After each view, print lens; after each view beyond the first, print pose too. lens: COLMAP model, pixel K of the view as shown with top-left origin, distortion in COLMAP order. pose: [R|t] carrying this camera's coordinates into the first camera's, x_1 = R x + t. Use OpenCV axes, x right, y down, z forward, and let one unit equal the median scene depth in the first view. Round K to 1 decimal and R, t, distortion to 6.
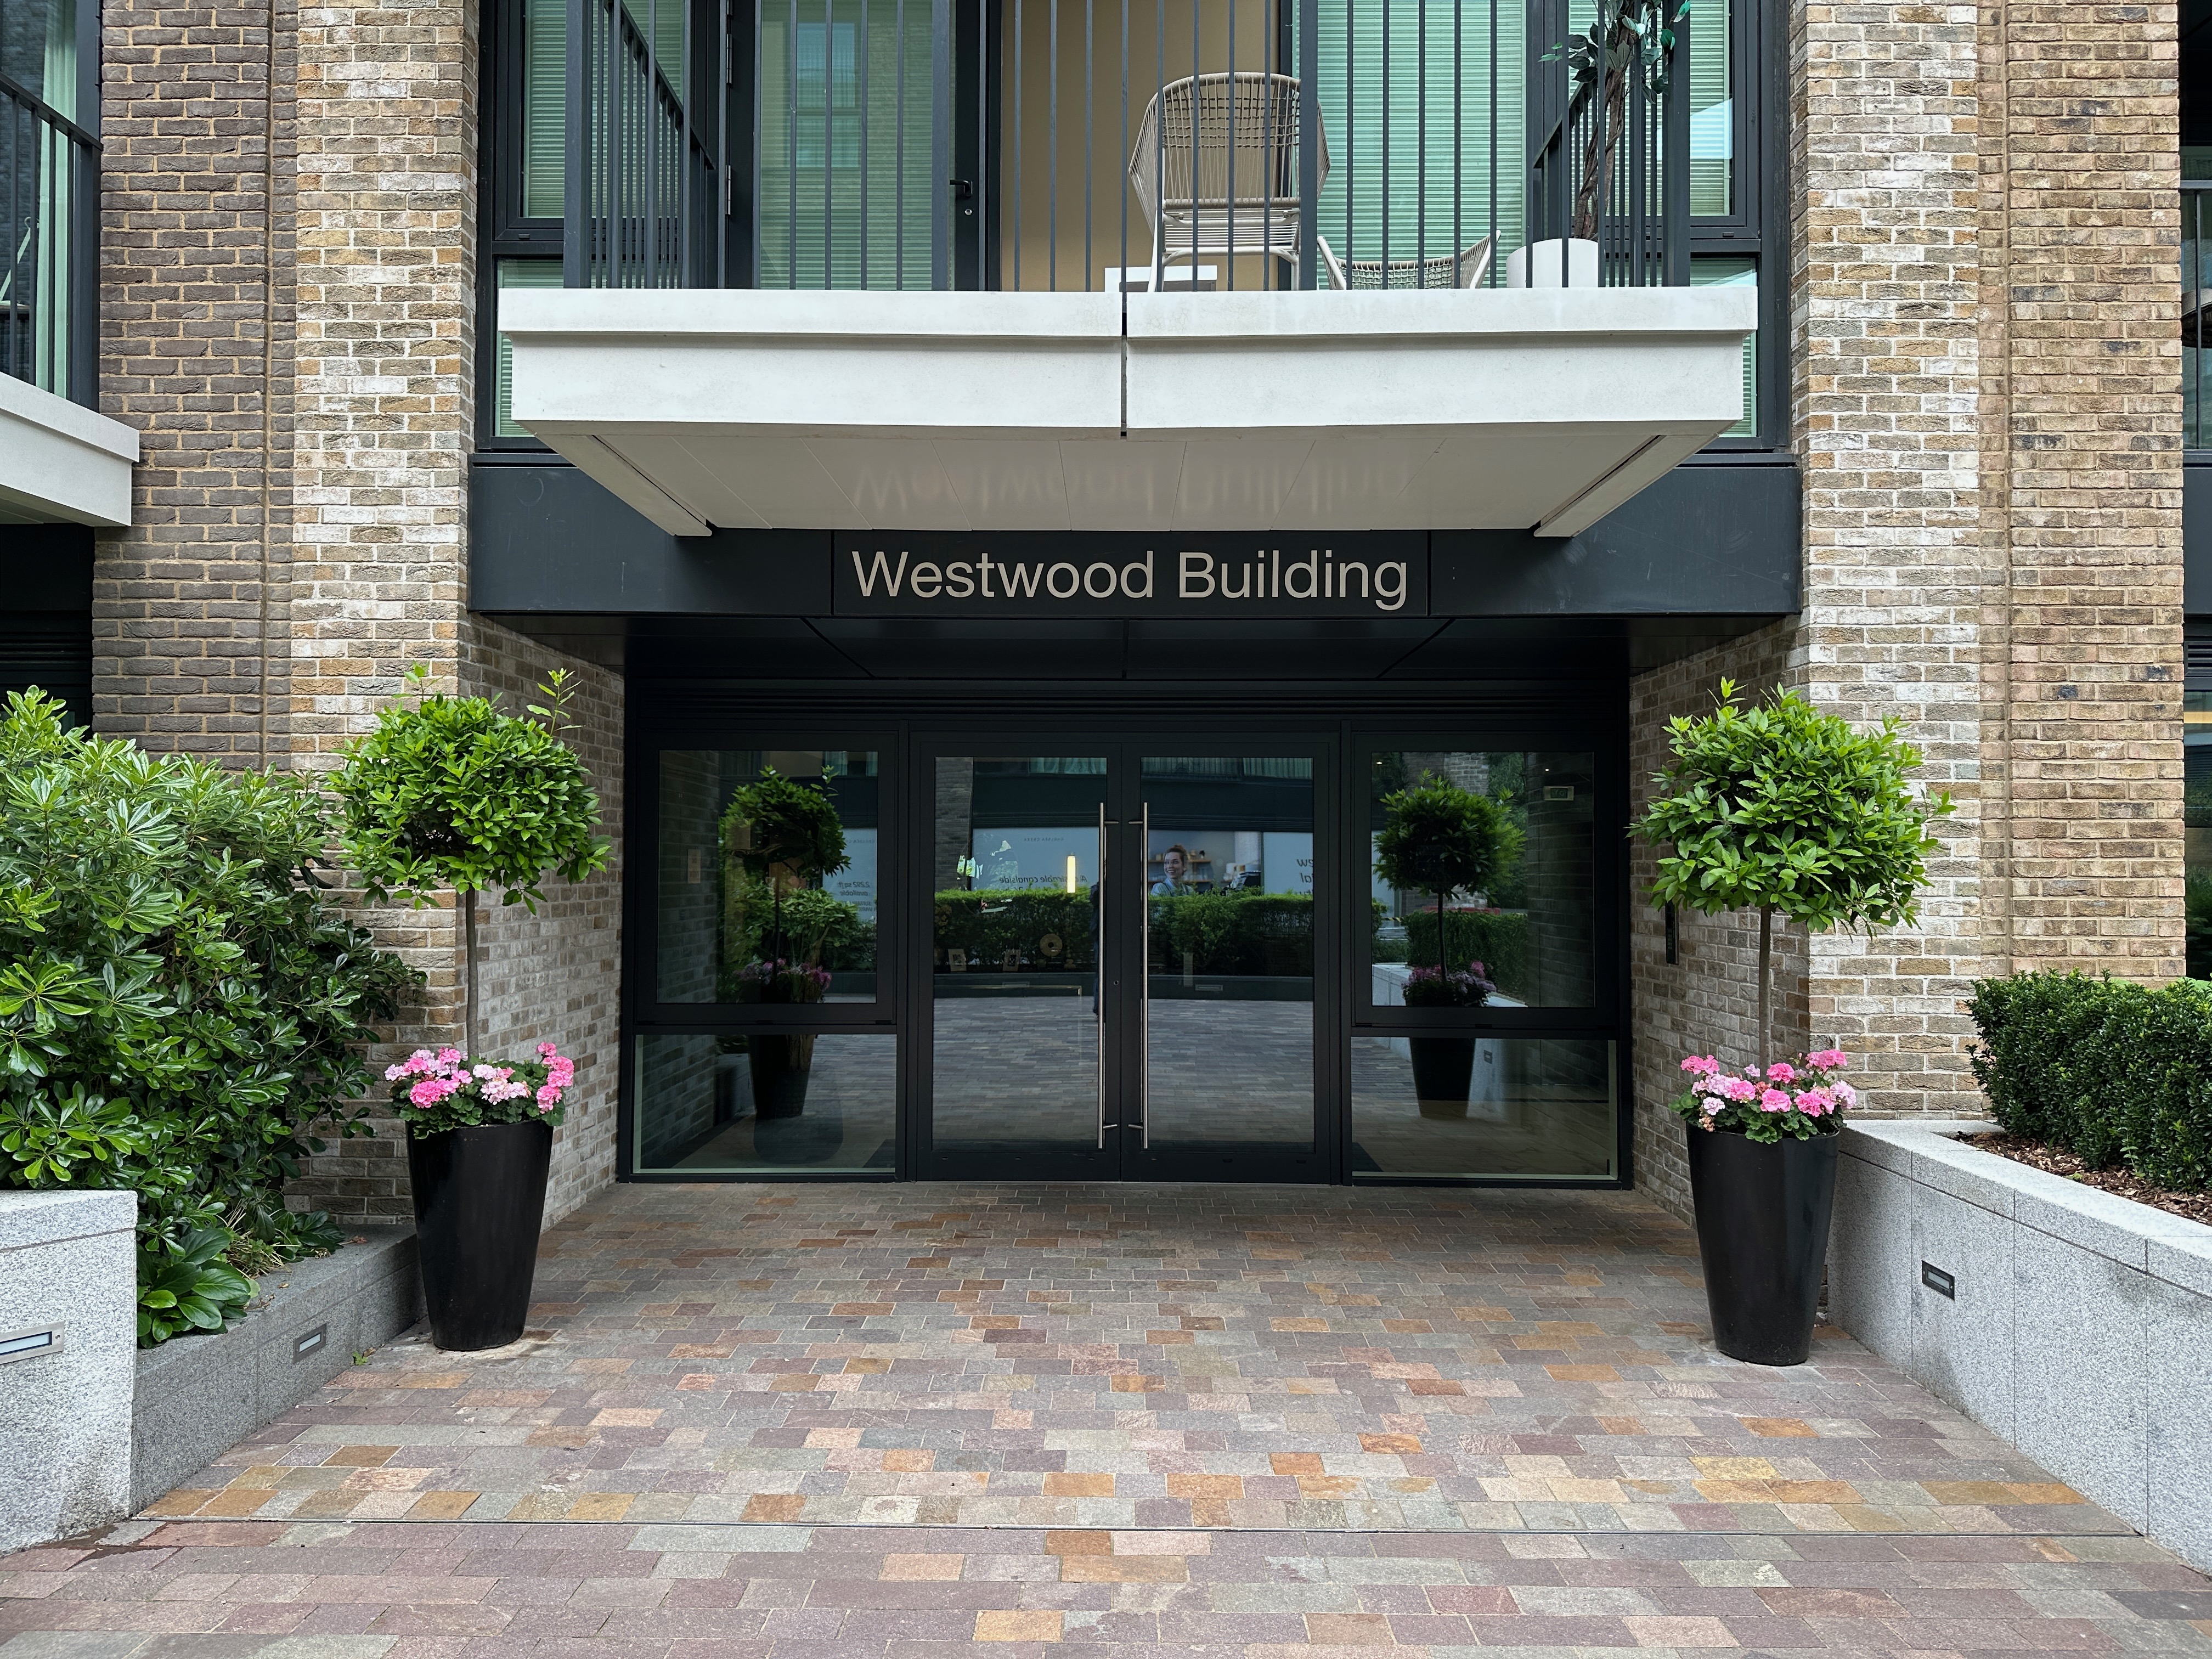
lens RADIAL K [[1583.7, 0, 1101.4], [0, 1583.7, 825.0], [0, 0, 1]] dist [0.020123, -0.021601]
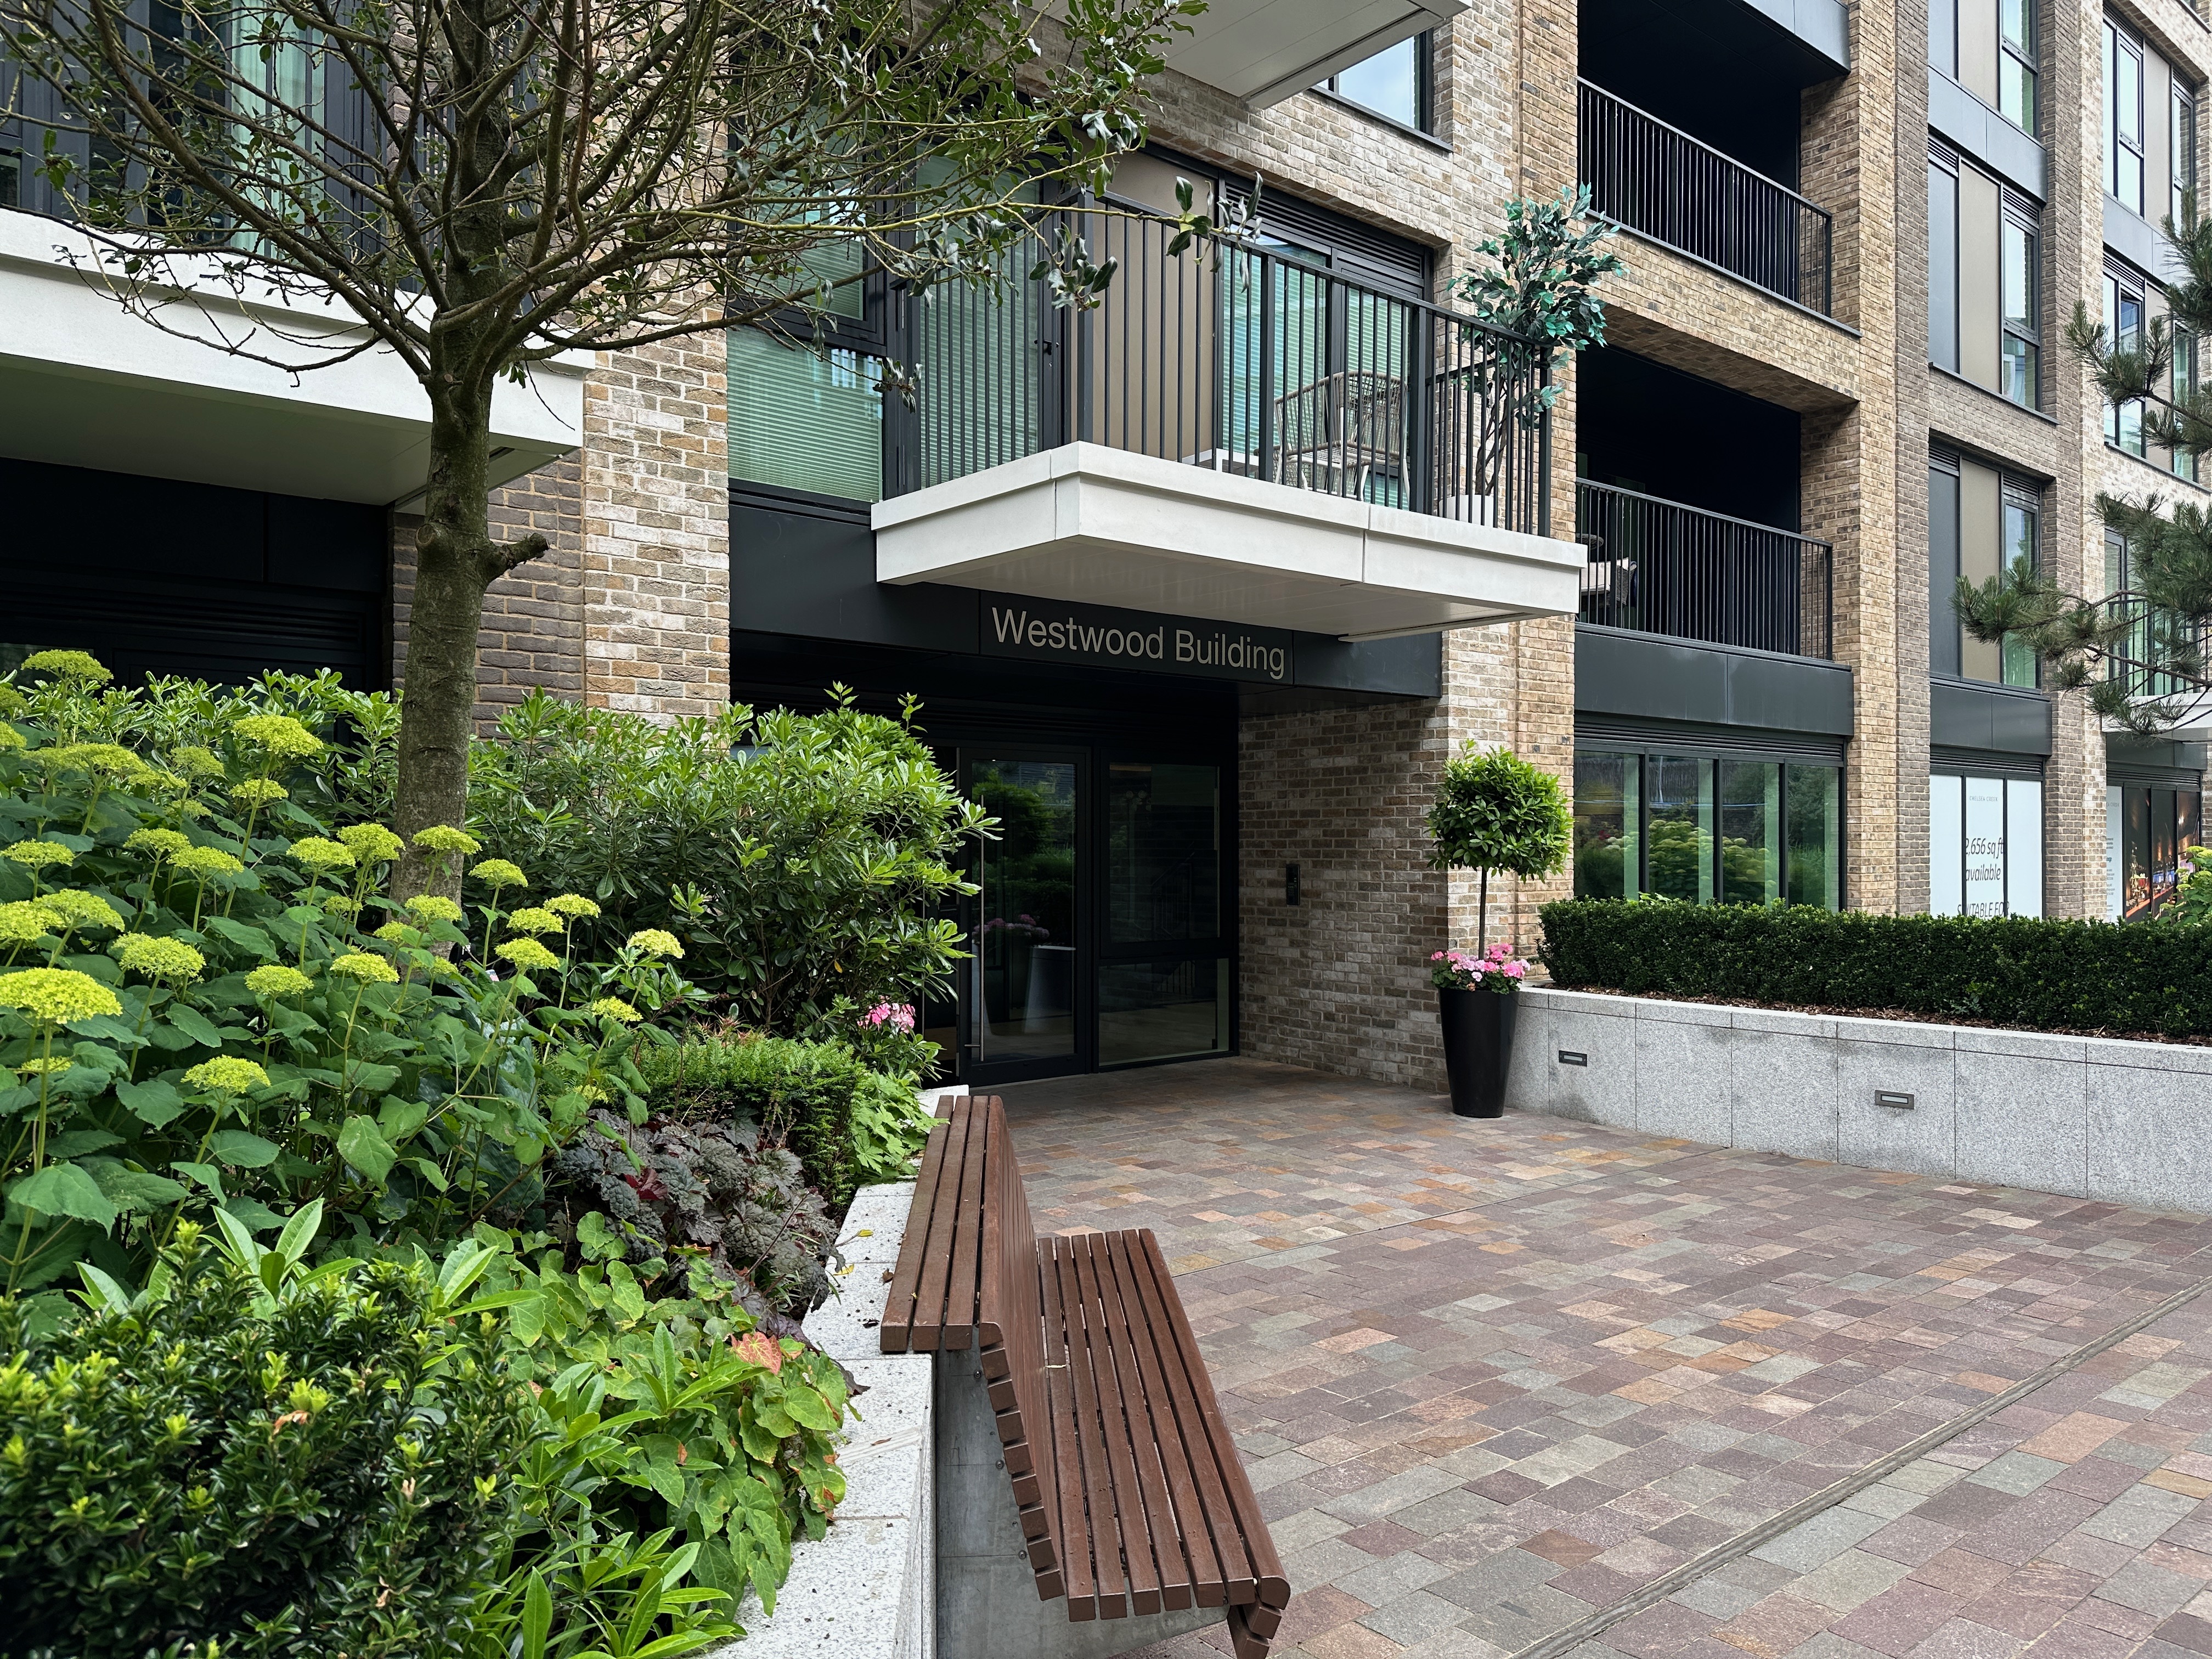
lens RADIAL K [[1583.7, 0, 1099.5], [0, 1583.7, 837.3], [0, 0, 1]] dist [0.020123, -0.021601]
pose [[0.757964, 0.000040, 0.652297, -0.955783], [-0.018595, 0.999595, 0.021546, -0.010881], [-0.652032, -0.028460, 0.757658, -0.065611]]
